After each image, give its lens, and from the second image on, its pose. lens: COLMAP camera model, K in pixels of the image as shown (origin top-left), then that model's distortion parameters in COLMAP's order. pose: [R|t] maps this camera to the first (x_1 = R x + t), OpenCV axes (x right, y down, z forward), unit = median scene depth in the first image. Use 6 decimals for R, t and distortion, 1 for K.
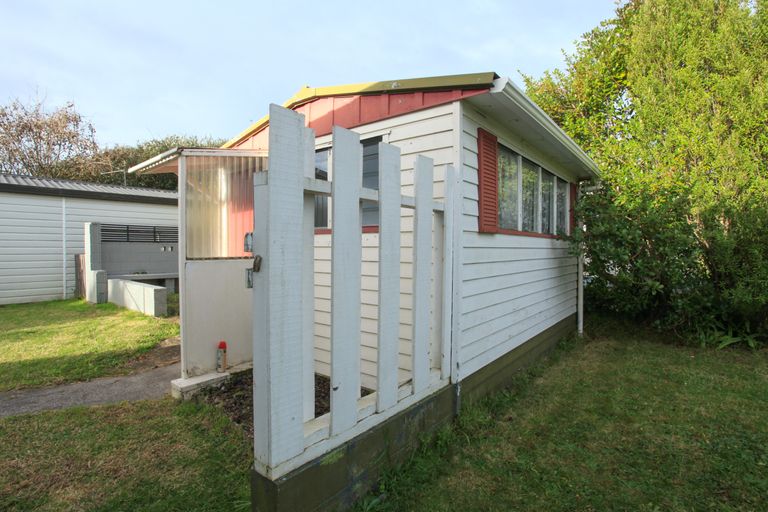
lens RADIAL K [[378.1, 0, 384.0], [0, 378.1, 256.0], [0, 0, 1]] dist [-0.071825, 0.034663]
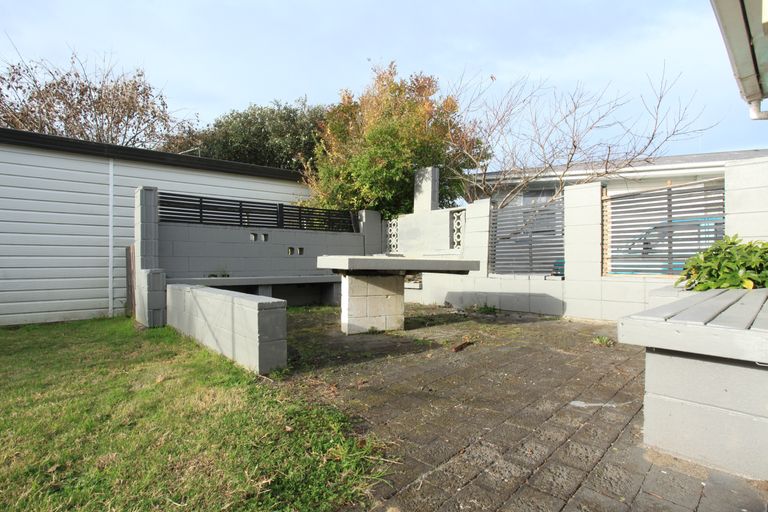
lens RADIAL K [[389.2, 0, 384.0], [0, 389.2, 256.0], [0, 0, 1]] dist [-0.055062, 0.015465]
pose [[0.985496, -0.012268, -0.169257, -0.294711], [0.007060, 0.999484, -0.031340, 0.036700], [0.169554, 0.029691, 0.985074, 0.432482]]
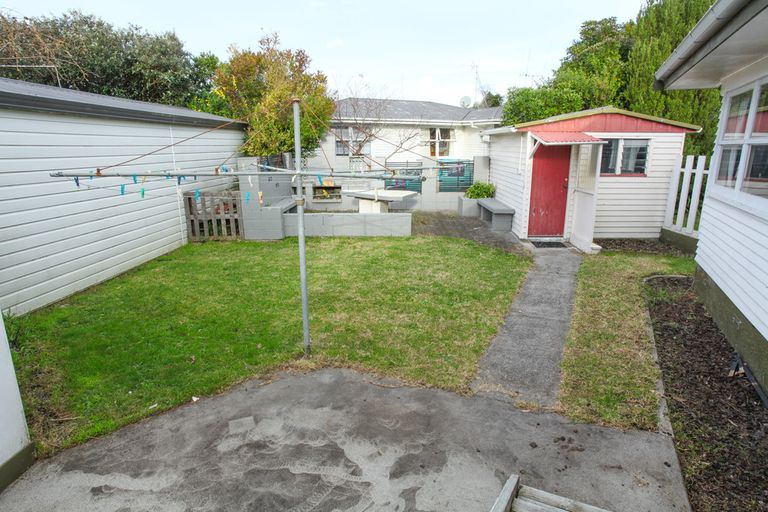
lens RADIAL K [[442.3, 0, 384.0], [0, 442.3, 256.0], [0, 0, 1]] dist [0.000078, -0.000125]
pose [[0.804053, -0.157519, 0.573312, -1.135901], [0.022432, 0.971617, 0.235494, -0.101543], [-0.594135, -0.176489, 0.784765, -0.149074]]
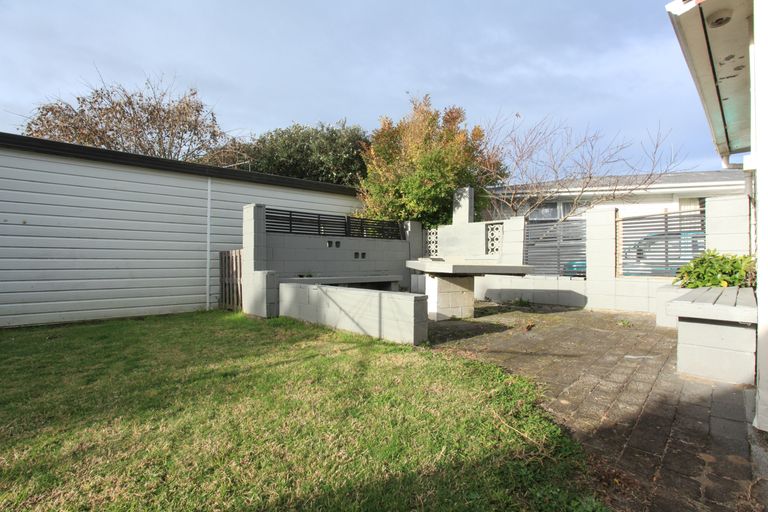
lens RADIAL K [[366.9, 0, 394.4], [0, 366.9, 253.3], [0, 0, 1]] dist [-0.043239, 0.000736]
pose [[0.992441, -0.007484, -0.122498, -0.404545], [0.002926, 0.999298, -0.037345, 0.029783], [0.122691, 0.036705, 0.991766, 0.299050]]
